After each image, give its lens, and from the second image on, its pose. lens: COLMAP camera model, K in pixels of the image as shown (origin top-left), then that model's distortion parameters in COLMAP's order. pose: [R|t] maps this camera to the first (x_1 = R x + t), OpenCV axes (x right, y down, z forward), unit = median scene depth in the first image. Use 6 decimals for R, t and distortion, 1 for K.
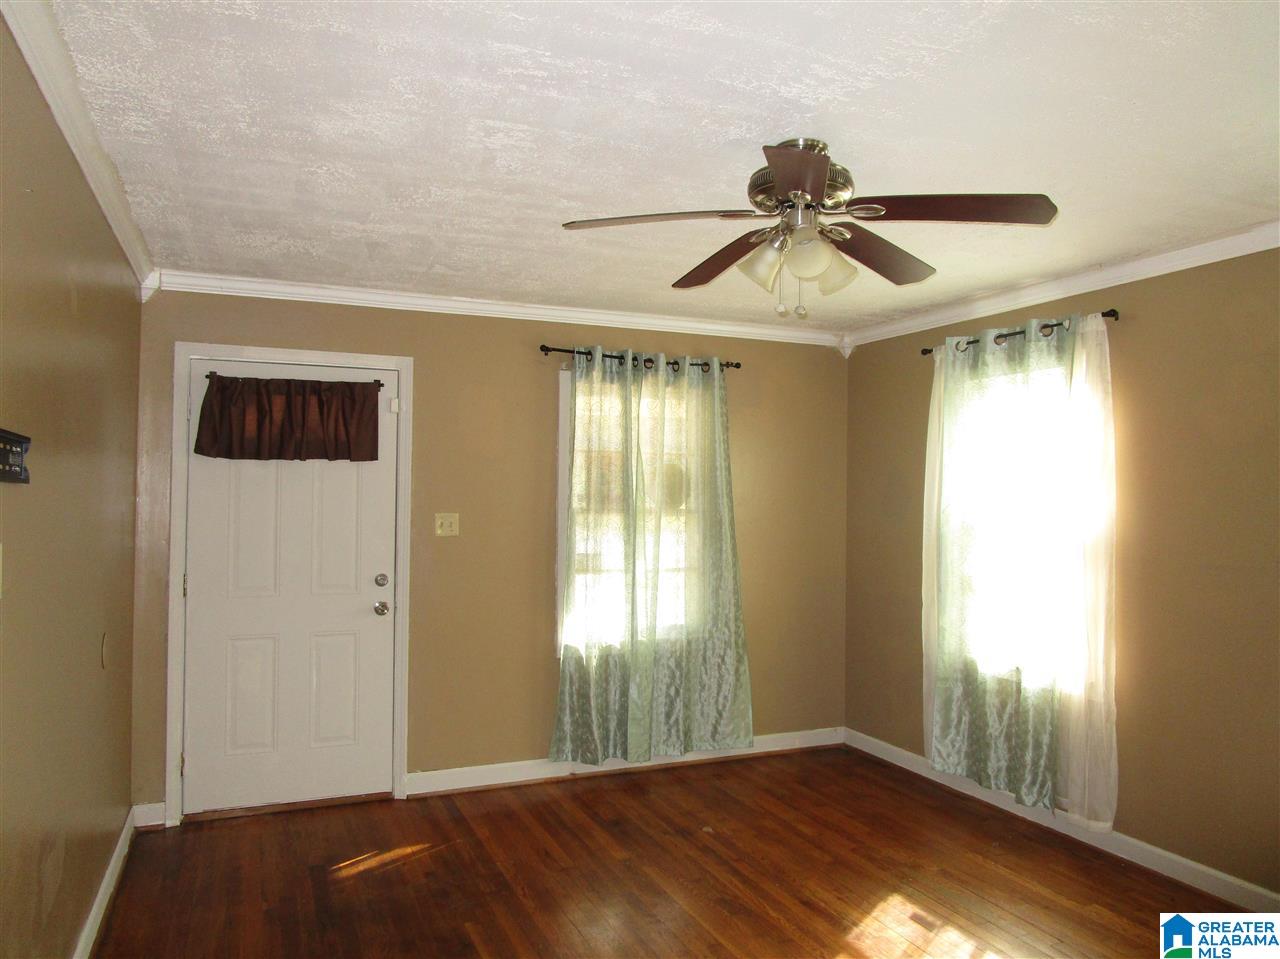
lens RADIAL K [[906.4, 0, 640.0], [0, 906.4, 479.5], [0, 0, 1]] dist [-0.029654, 0.006652]
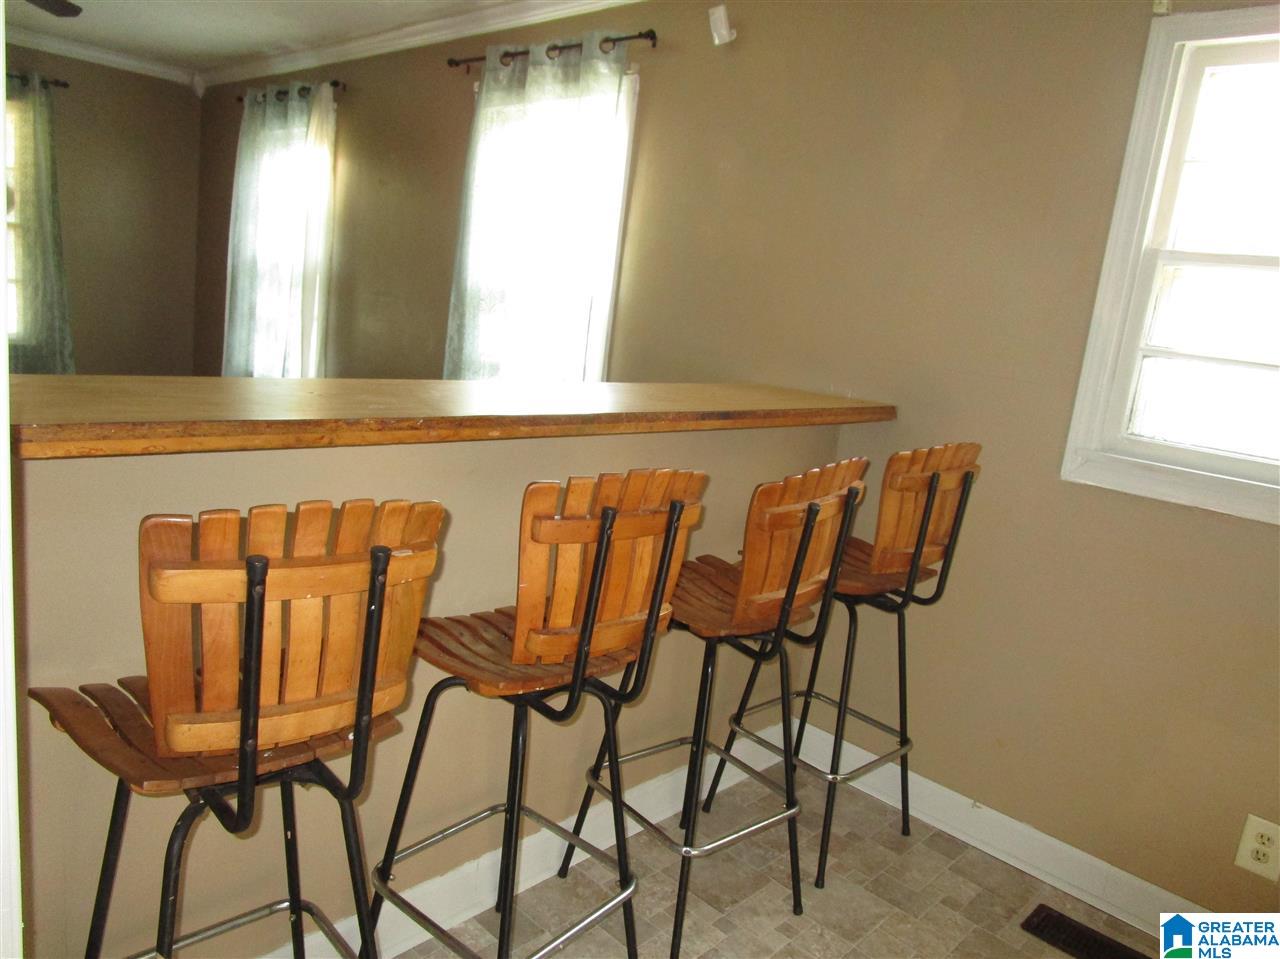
lens RADIAL K [[906.4, 0, 640.0], [0, 906.4, 479.5], [0, 0, 1]] dist [-0.029654, 0.006652]
pose [[0.920218, 0.020039, 0.390892, 0.387462], [-0.112080, 0.970358, 0.214108, 0.022571], [-0.375015, -0.240838, 0.895188, -0.314036]]
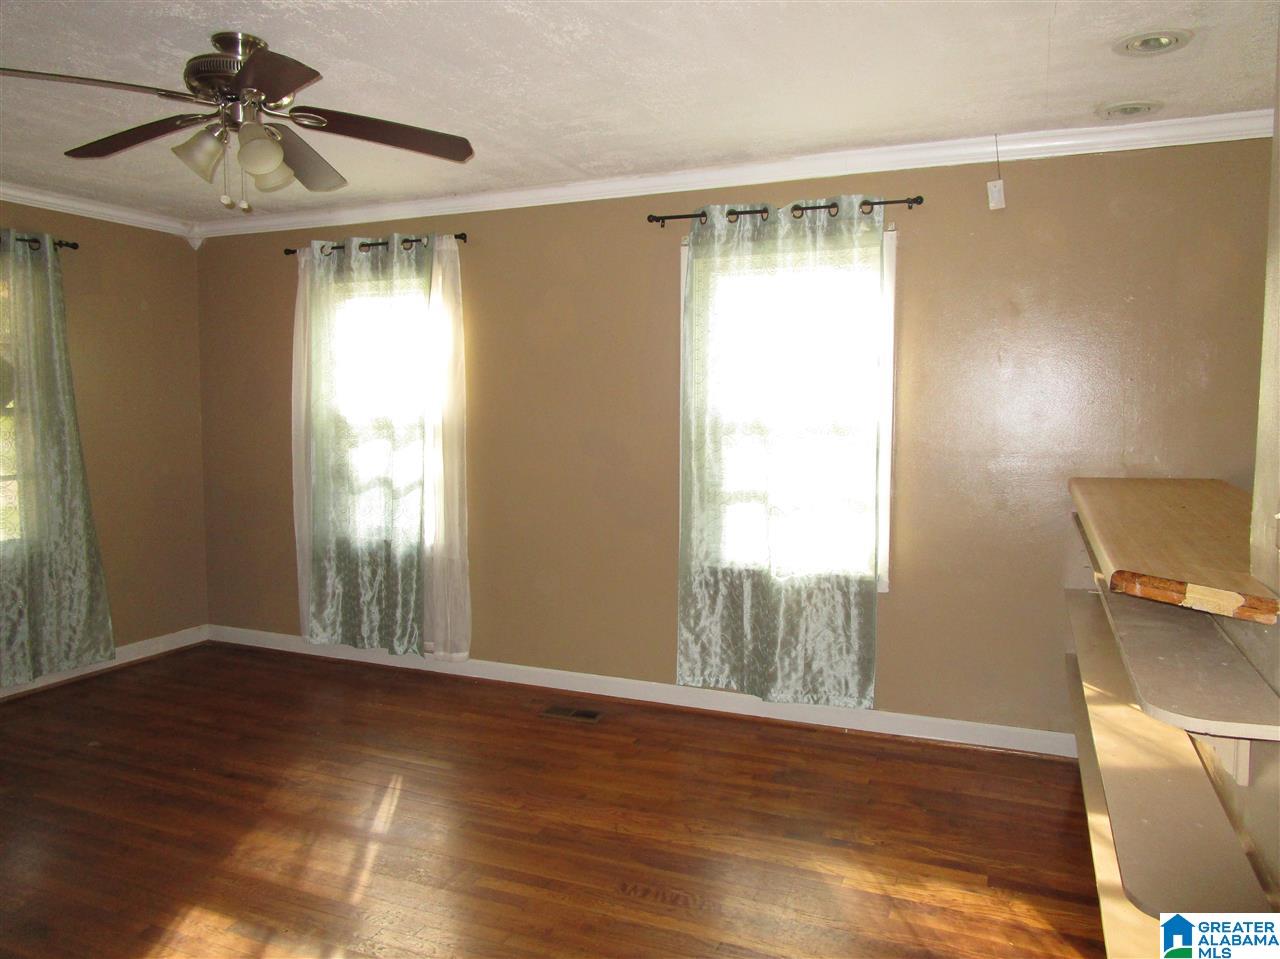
lens RADIAL K [[906.4, 0, 640.0], [0, 906.4, 479.5], [0, 0, 1]] dist [-0.029654, 0.006652]
pose [[0.724007, -0.064986, 0.686724, -0.132984], [-0.007773, 0.994720, 0.102327, 0.010773], [-0.689749, -0.079423, 0.719680, -0.049181]]
